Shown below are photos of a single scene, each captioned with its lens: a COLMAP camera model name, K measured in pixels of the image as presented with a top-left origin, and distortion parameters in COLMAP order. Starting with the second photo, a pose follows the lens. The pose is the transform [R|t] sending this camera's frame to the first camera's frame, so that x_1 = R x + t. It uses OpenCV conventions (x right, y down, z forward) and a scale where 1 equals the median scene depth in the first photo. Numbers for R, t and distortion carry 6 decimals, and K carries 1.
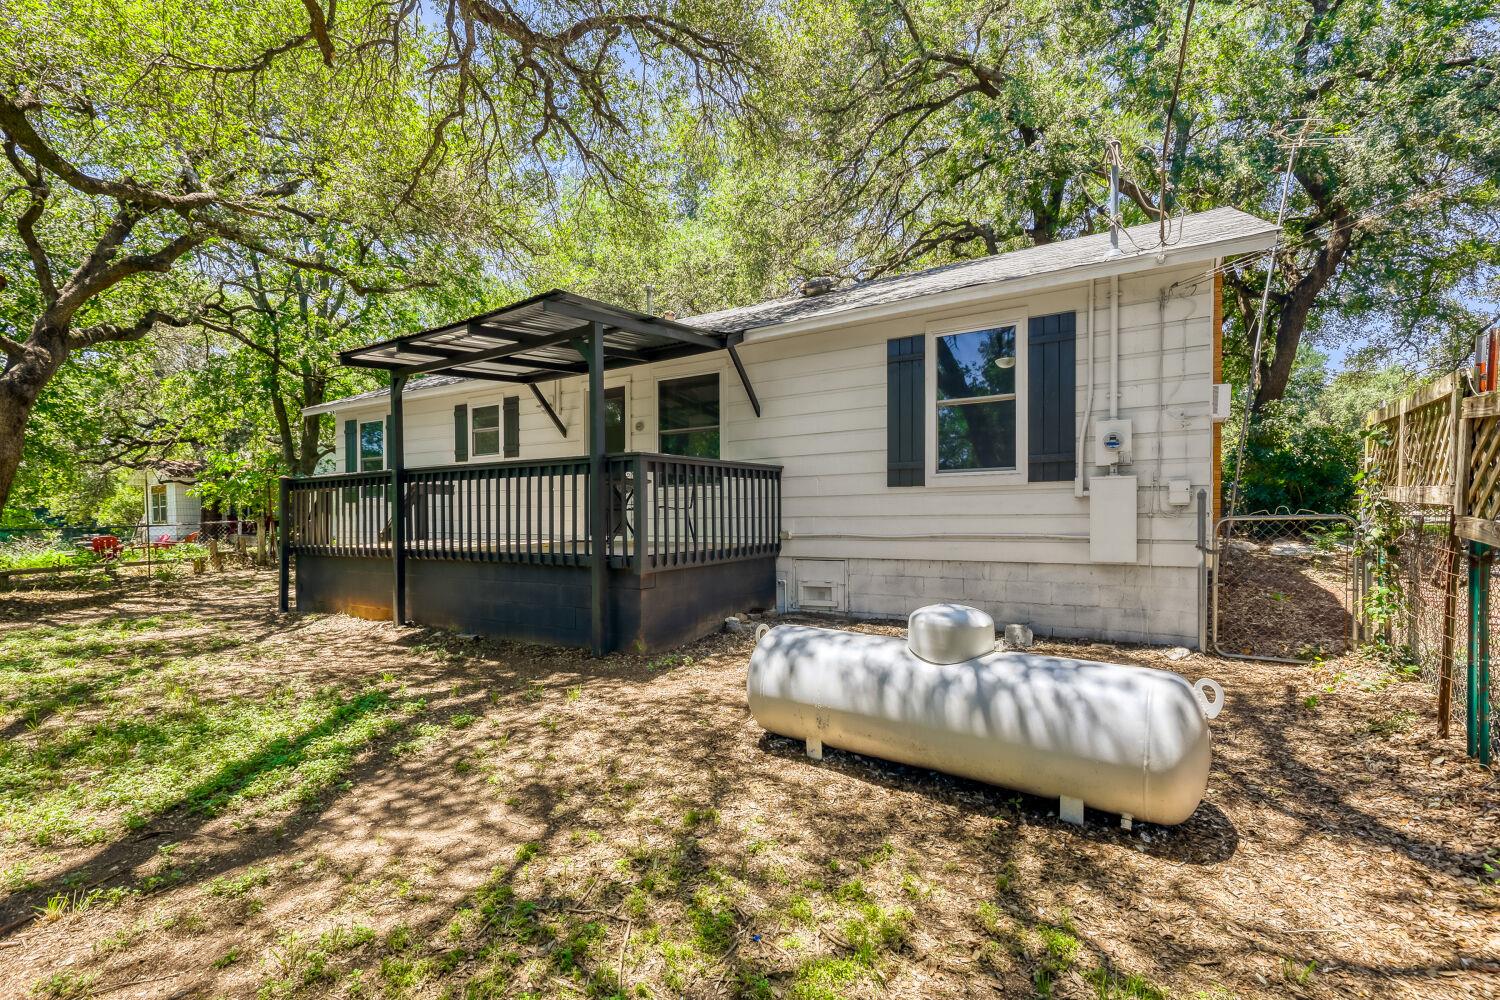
lens RADIAL K [[688.2, 0, 744.2], [0, 688.2, 506.9], [0, 0, 1]] dist [-0.021660, 0.003407]
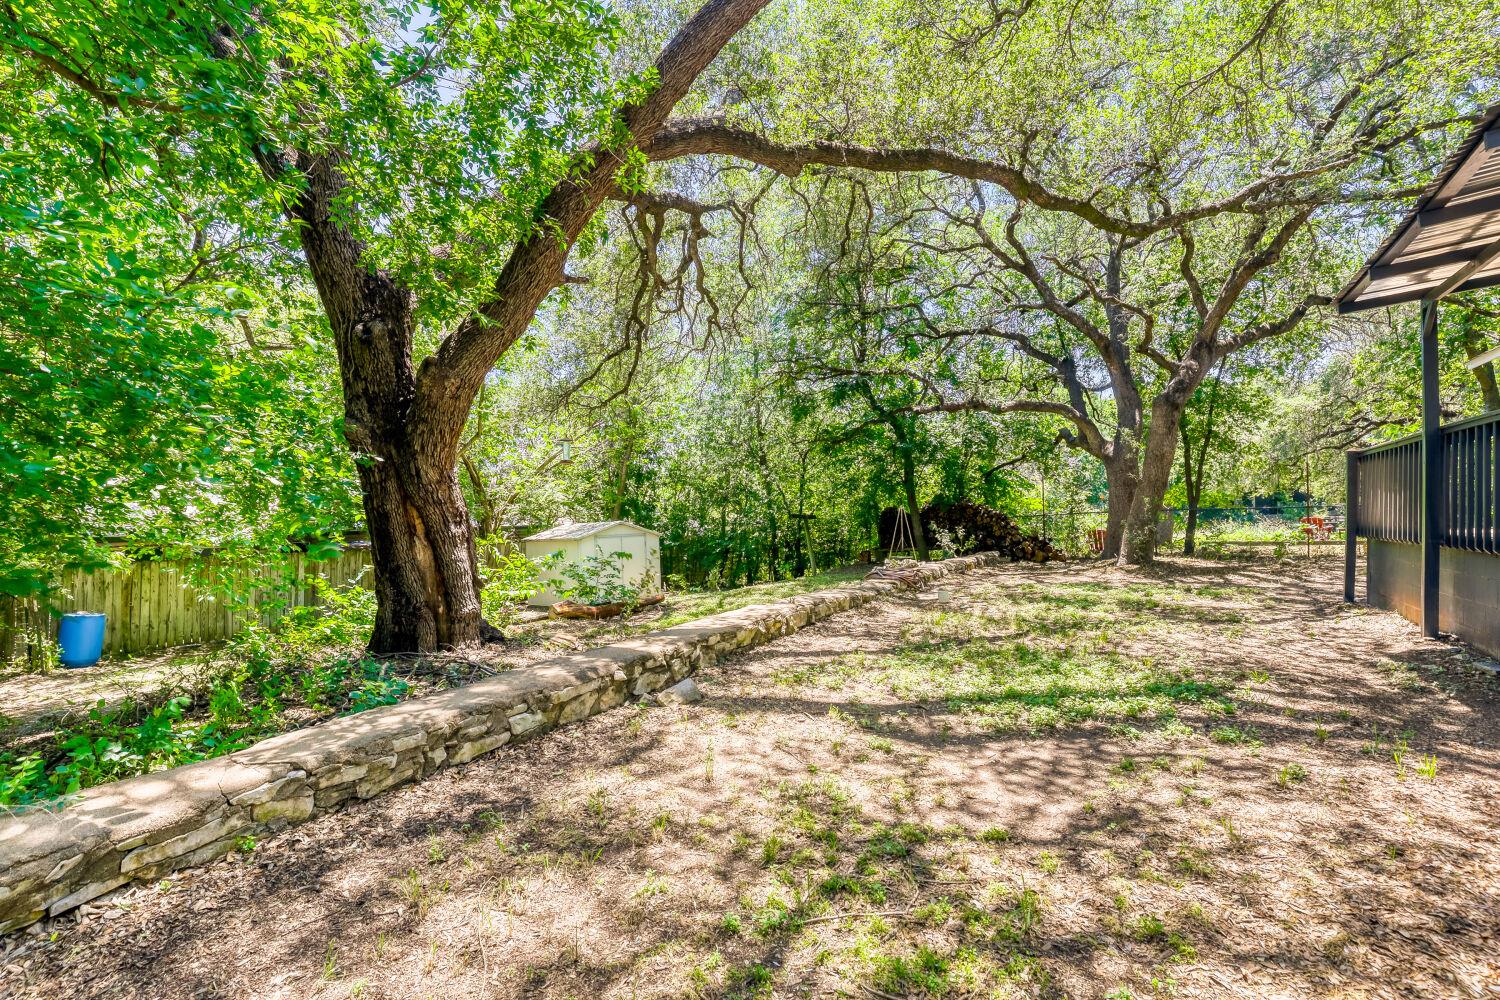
lens RADIAL K [[688.2, 0, 750.5], [0, 688.2, 500.9], [0, 0, 1]] dist [-0.021660, 0.003407]
pose [[-0.021512, -0.004919, -0.999756, 0.566762], [0.016372, 0.999852, -0.005272, 0.031459], [0.999635, -0.016482, -0.021428, 0.601991]]
